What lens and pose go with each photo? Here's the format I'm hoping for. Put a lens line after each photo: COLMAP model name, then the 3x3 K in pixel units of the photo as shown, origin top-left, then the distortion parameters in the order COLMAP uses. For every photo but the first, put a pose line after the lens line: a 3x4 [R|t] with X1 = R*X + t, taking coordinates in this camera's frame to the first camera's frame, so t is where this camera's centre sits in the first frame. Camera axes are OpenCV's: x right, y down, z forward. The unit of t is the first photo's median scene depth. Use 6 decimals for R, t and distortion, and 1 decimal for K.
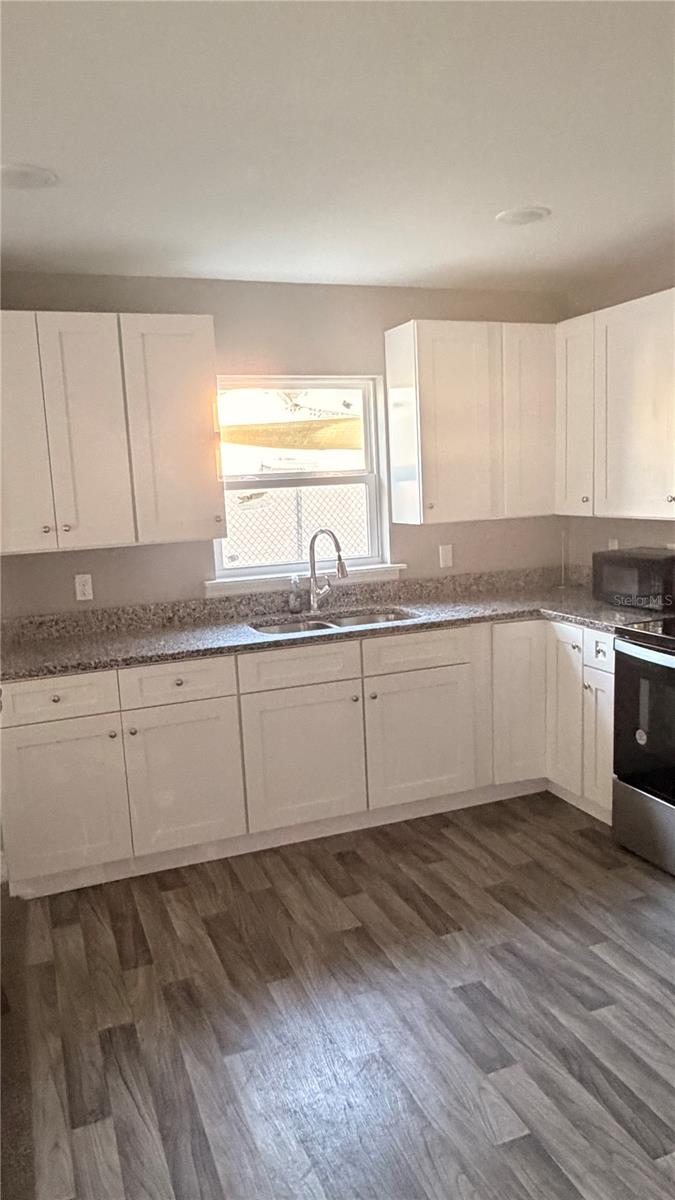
lens RADIAL K [[835.8, 0, 331.3], [0, 835.8, 597.2], [0, 0, 1]] dist [0.004485, 0.002258]
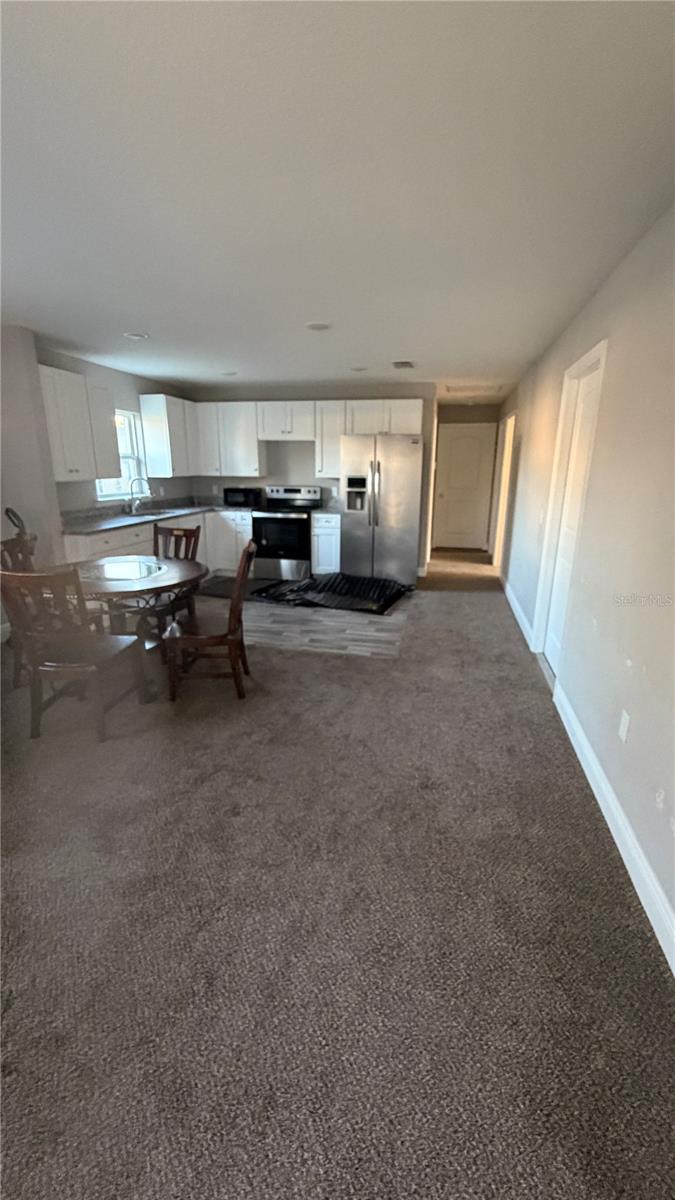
lens RADIAL K [[489.2, 0, 339.1], [0, 489.2, 600.9], [0, 0, 1]] dist [0.001861, 0.000334]
pose [[0.545730, -0.176824, 0.819092, -0.971701], [0.088776, 0.984182, 0.153315, 0.110496], [-0.833245, -0.010953, 0.552795, -0.291464]]
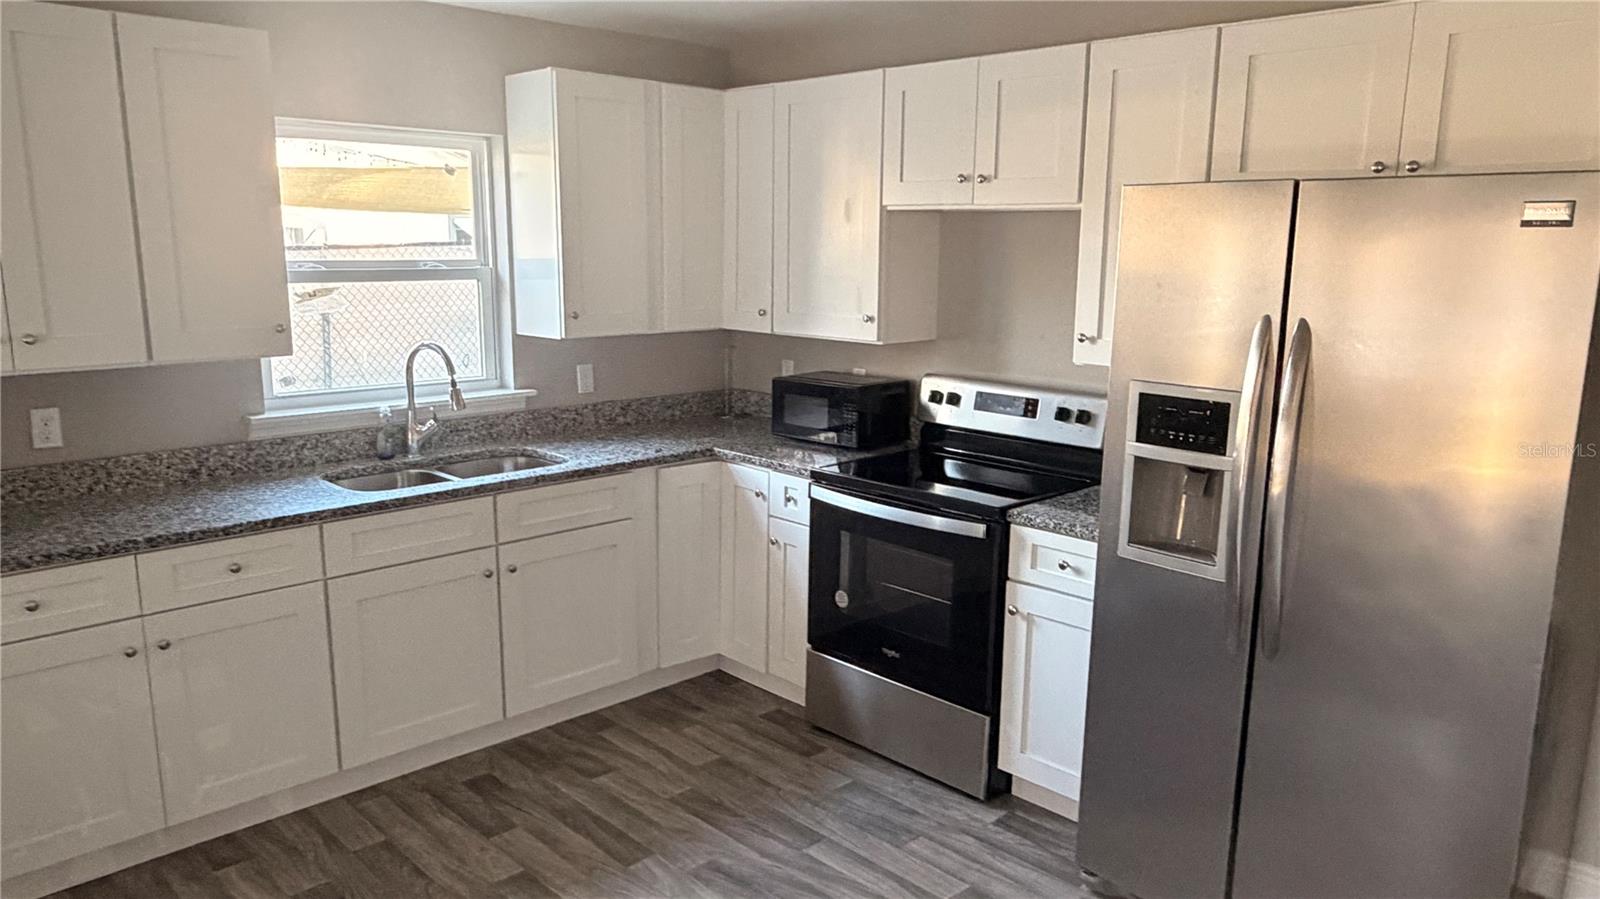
lens RADIAL K [[1114.5, 0, 794.2], [0, 1114.5, 452.6], [0, 0, 1]] dist [0.004485, 0.002258]
pose [[0.920979, -0.020224, 0.389086, -0.100692], [0.005282, 0.999208, 0.039433, -0.024058], [-0.389576, -0.034261, 0.920357, -0.022332]]
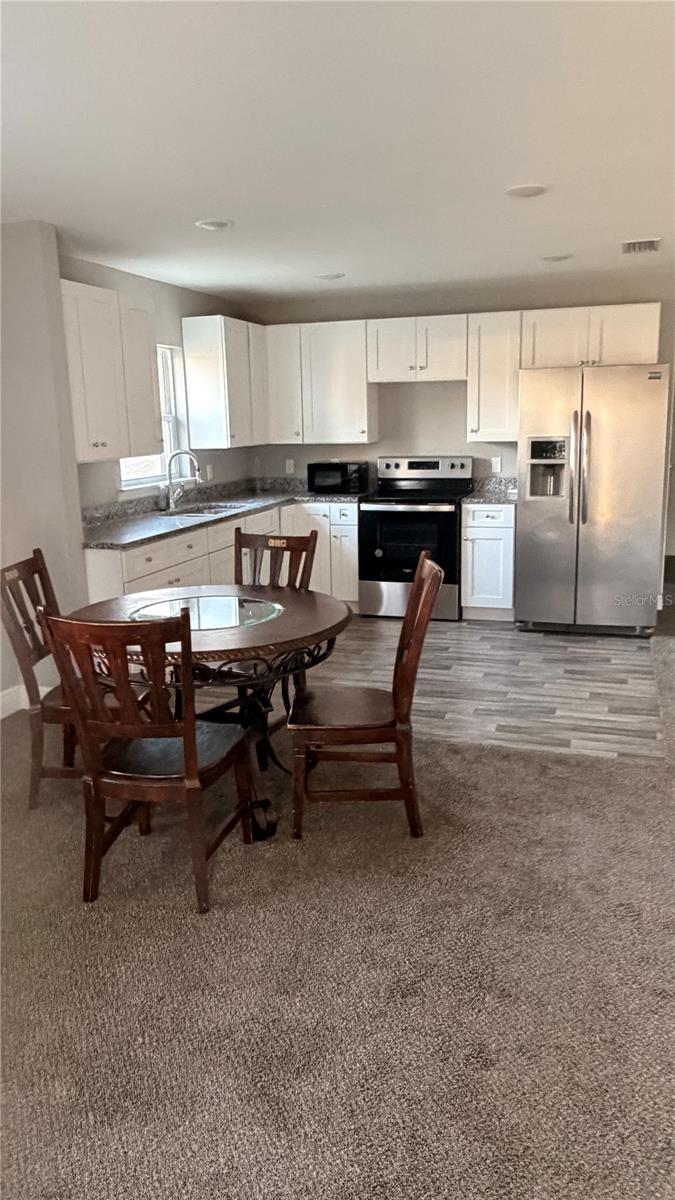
lens RADIAL K [[835.8, 0, 337.6], [0, 835.8, 588.5], [0, 0, 1]] dist [0.004485, 0.002258]
pose [[0.635462, -0.125230, 0.761909, -1.042529], [0.105727, 0.991578, 0.074799, 0.081882], [-0.764860, 0.033023, 0.643350, -0.157786]]
